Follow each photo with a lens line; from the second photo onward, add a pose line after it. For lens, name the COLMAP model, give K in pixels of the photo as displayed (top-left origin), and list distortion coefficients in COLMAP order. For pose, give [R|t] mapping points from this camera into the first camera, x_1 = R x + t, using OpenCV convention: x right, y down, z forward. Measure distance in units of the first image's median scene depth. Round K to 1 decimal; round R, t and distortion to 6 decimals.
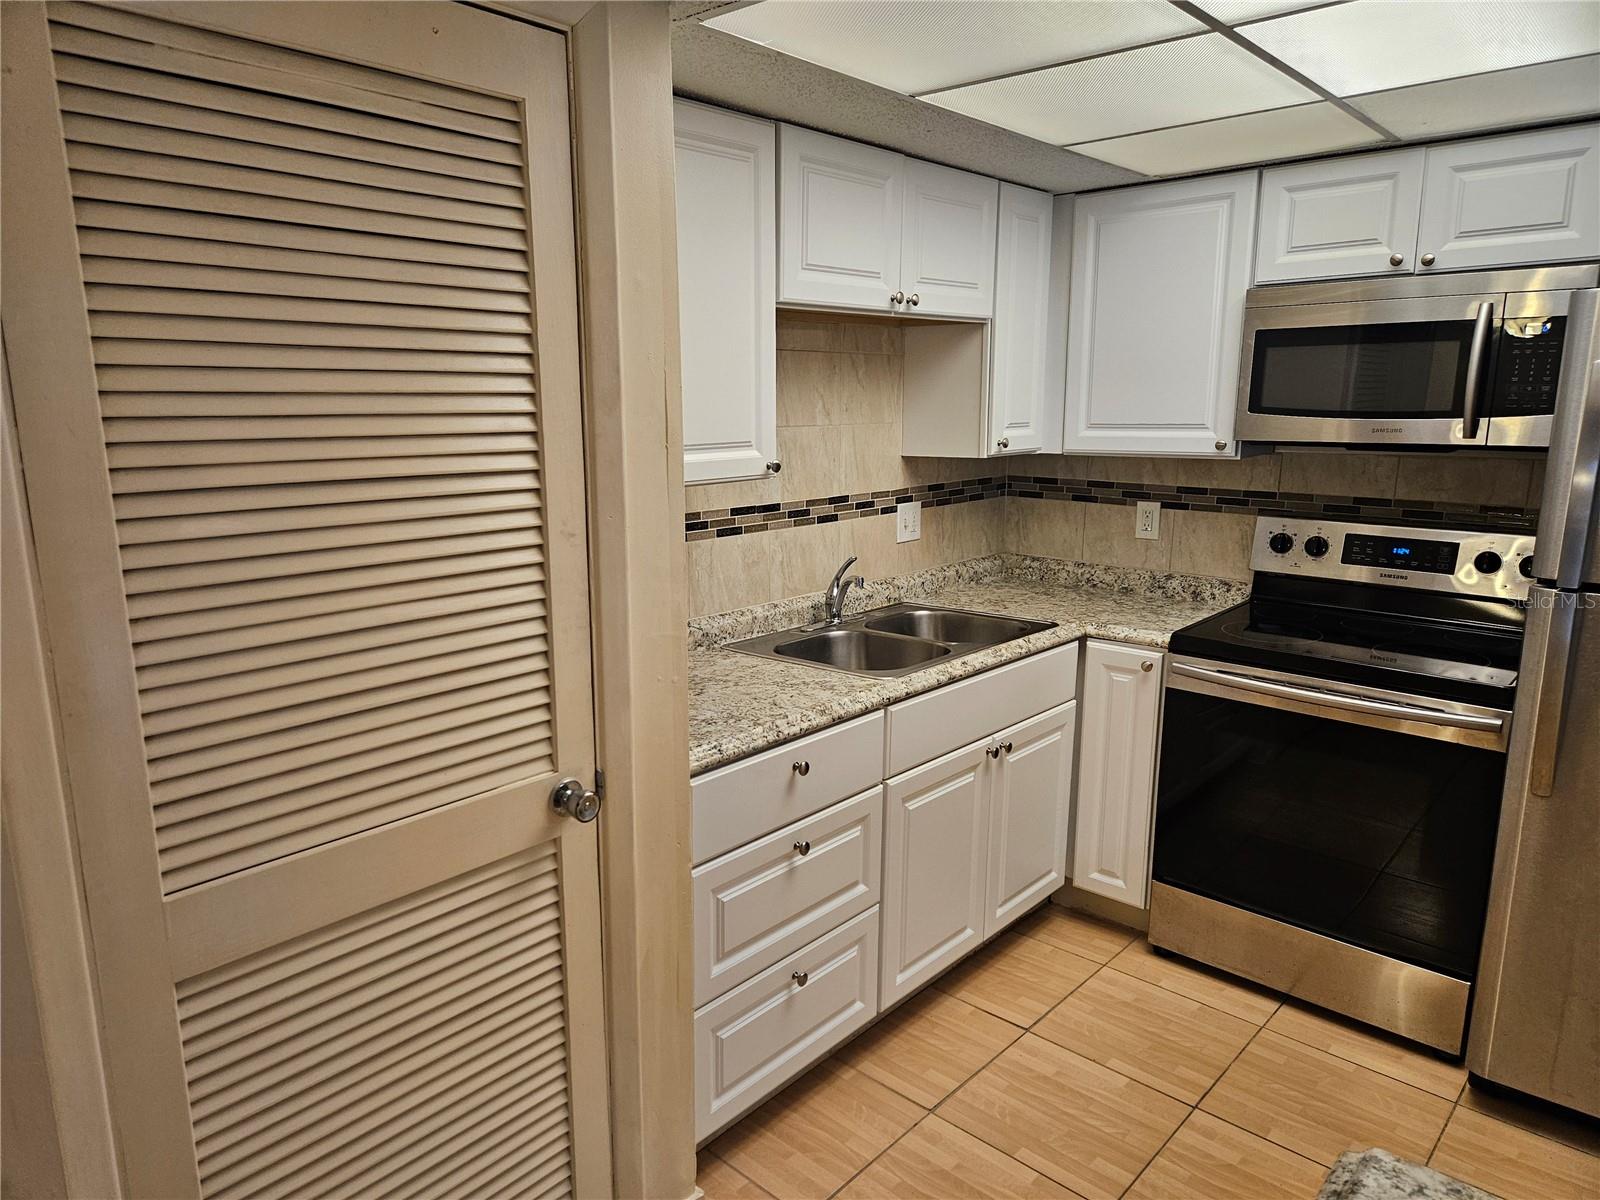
lens RADIAL K [[1081.1, 0, 794.7], [0, 1081.1, 614.9], [0, 0, 1]] dist [0.087427, -0.062370]
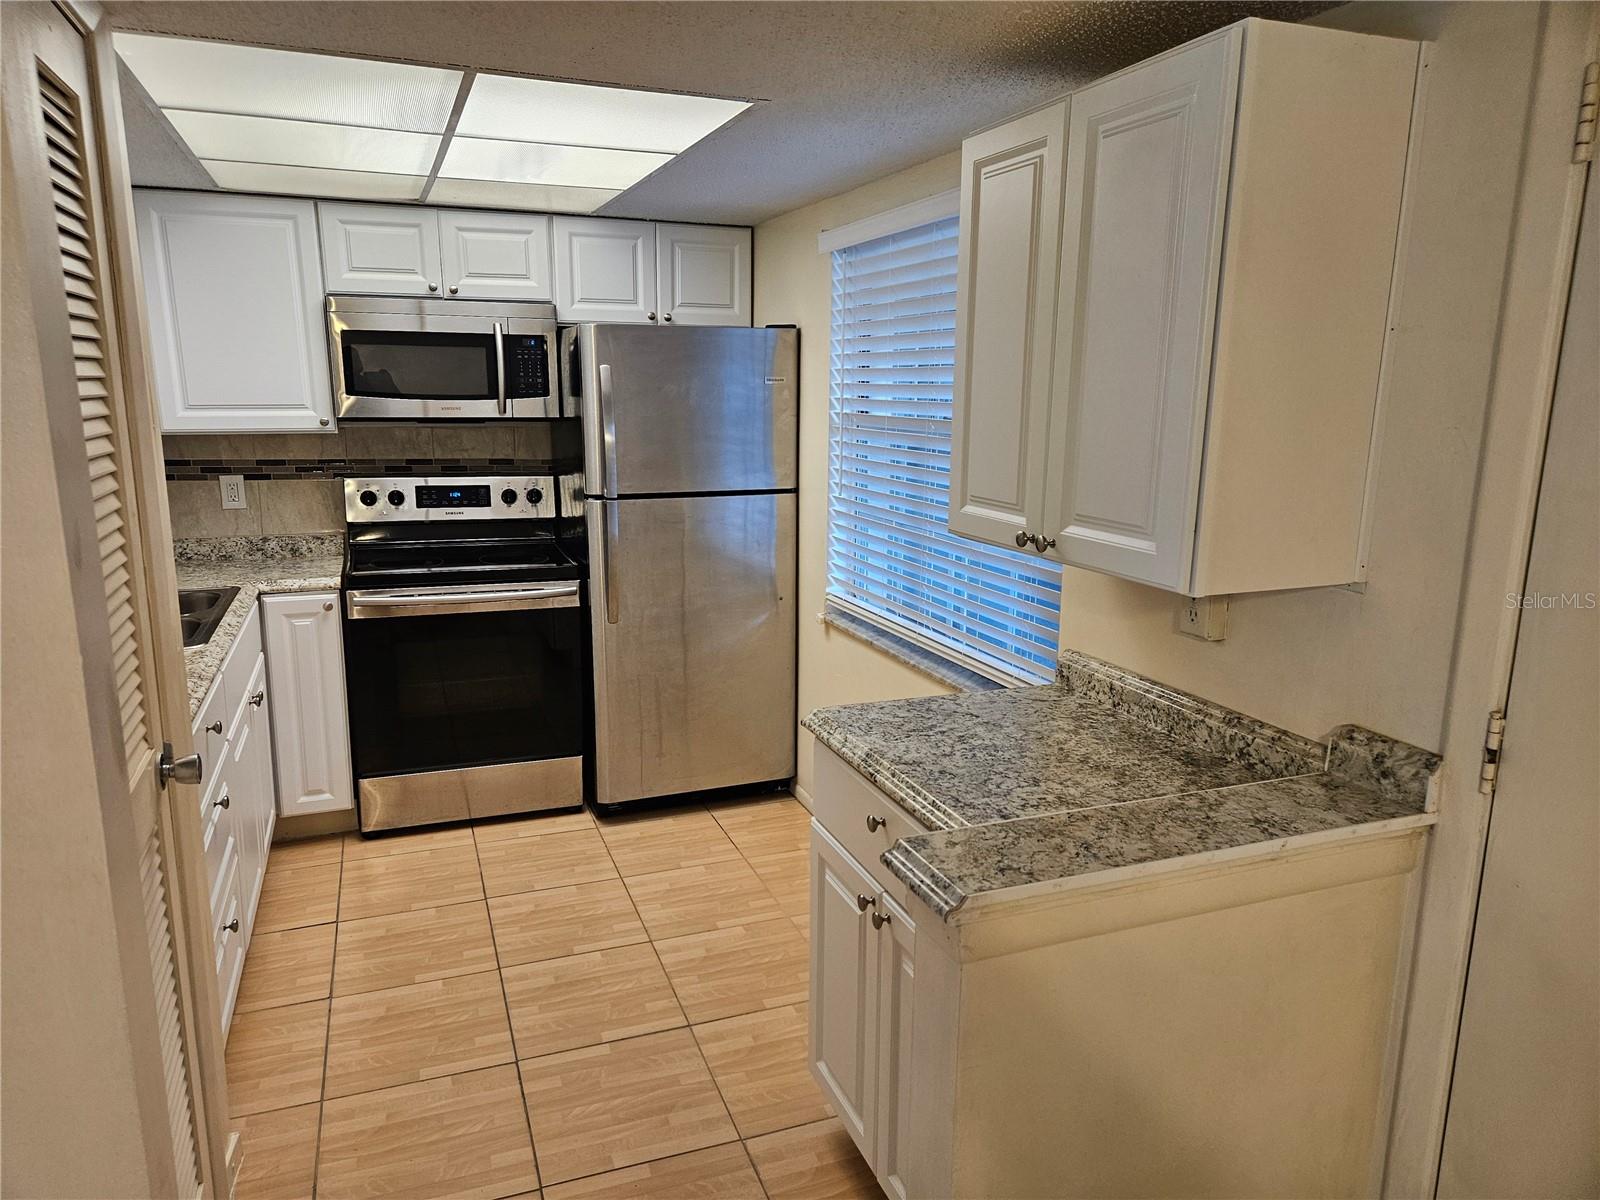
lens RADIAL K [[1081.1, 0, 803.2], [0, 1081.1, 597.0], [0, 0, 1]] dist [0.087427, -0.062370]
pose [[0.452704, -0.173139, 0.874690, -0.479623], [0.174084, 0.979251, 0.103738, 0.002671], [-0.874502, 0.105307, 0.473452, -0.028078]]
